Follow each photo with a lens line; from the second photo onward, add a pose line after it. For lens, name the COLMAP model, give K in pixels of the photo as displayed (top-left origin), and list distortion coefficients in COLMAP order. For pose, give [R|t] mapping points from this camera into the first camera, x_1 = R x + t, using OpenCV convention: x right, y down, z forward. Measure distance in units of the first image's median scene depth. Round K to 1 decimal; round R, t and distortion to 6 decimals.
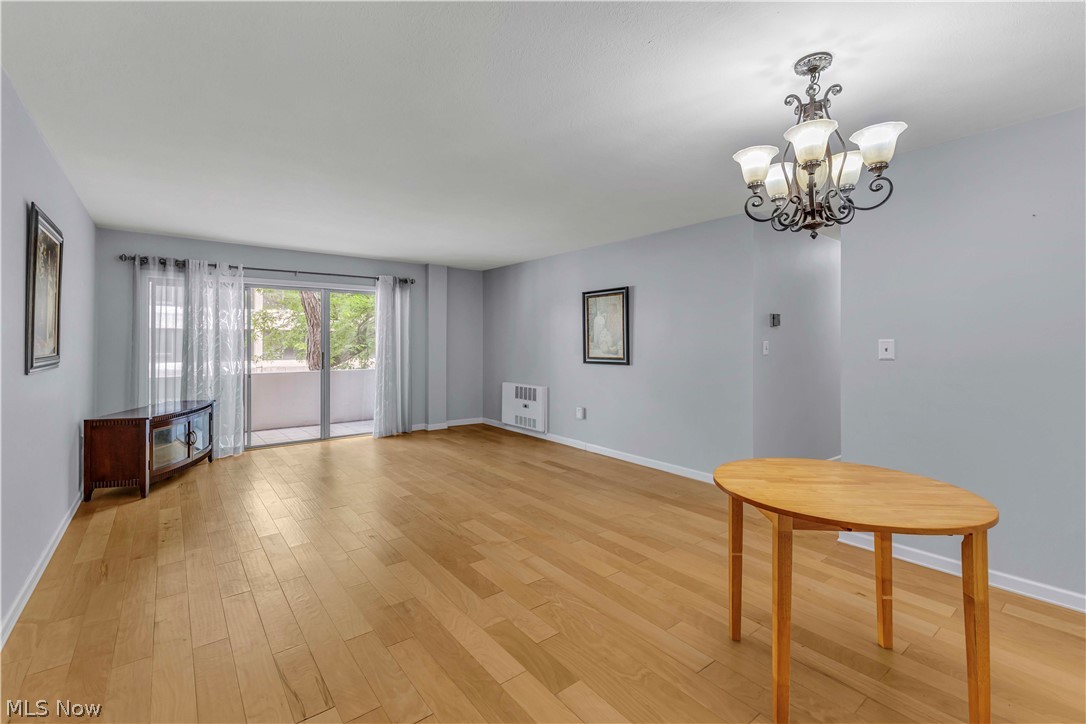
lens RADIAL K [[471.6, 0, 544.3], [0, 471.6, 354.8], [0, 0, 1]] dist [0.008743, -0.001980]
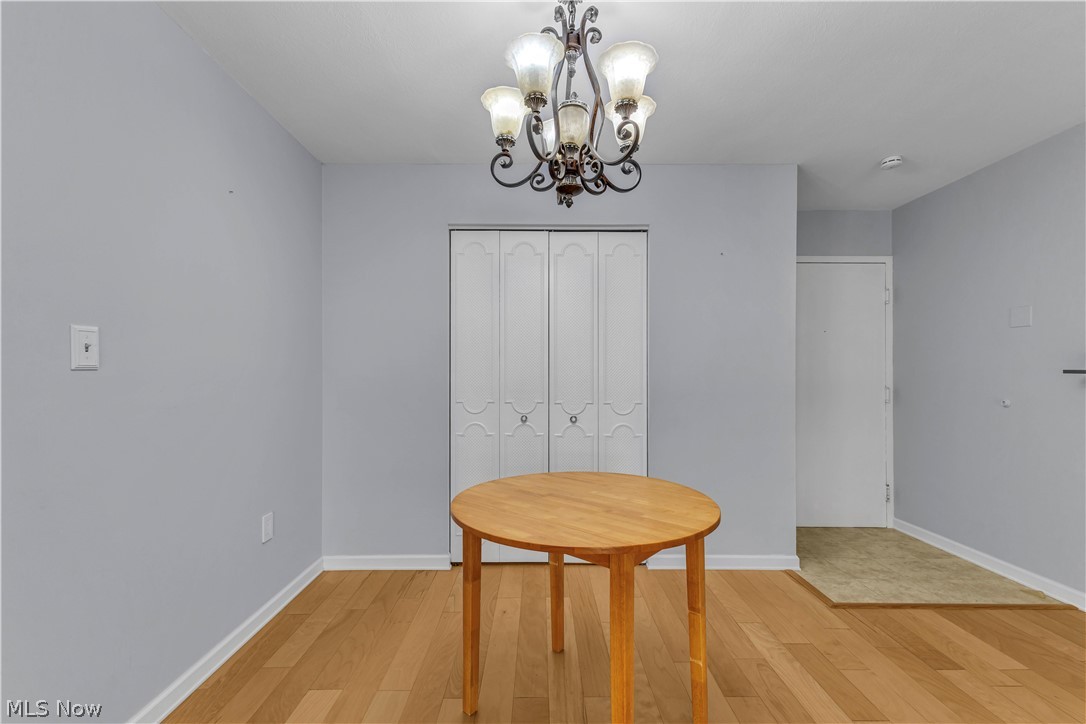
lens RADIAL K [[471.6, 0, 537.7], [0, 471.6, 366.6], [0, 0, 1]] dist [0.008743, -0.001980]
pose [[-0.782856, 0.006011, 0.622174, 0.039923], [0.013487, 0.999882, 0.007310, 0.005285], [-0.622057, 0.014114, -0.782845, 0.563780]]
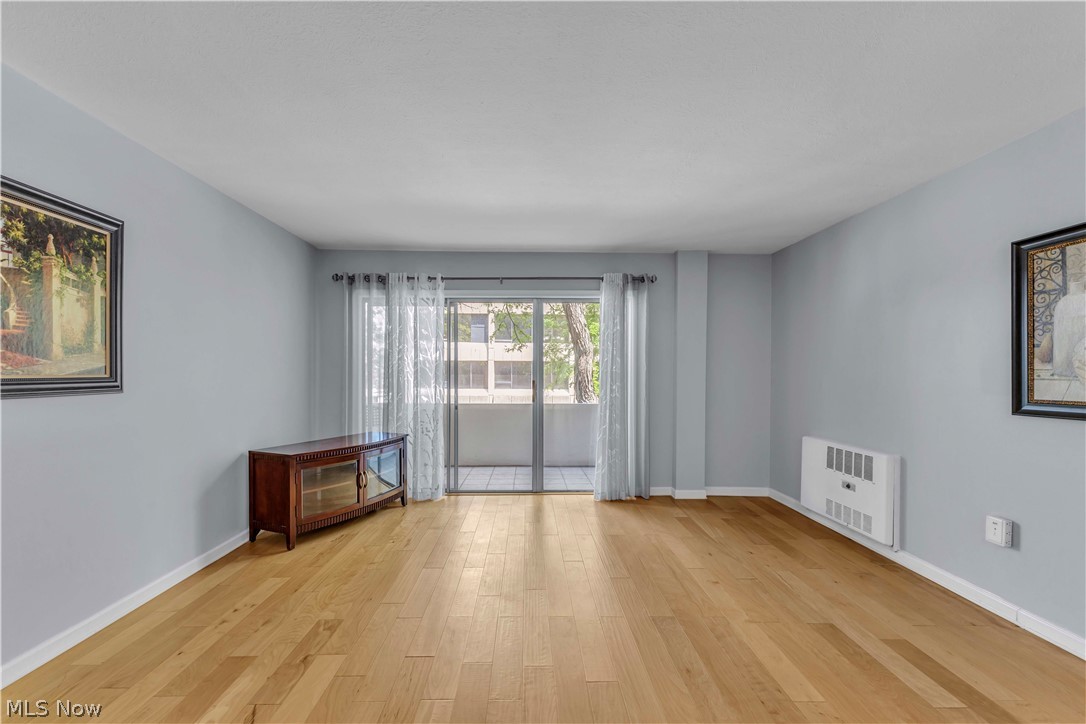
lens RADIAL K [[471.6, 0, 533.8], [0, 471.6, 379.5], [0, 0, 1]] dist [0.008743, -0.001980]
pose [[0.793486, 0.011005, -0.608489, 0.002787], [-0.018911, 0.999800, -0.006579, -0.001869], [0.608295, 0.016727, 0.793535, 0.420766]]
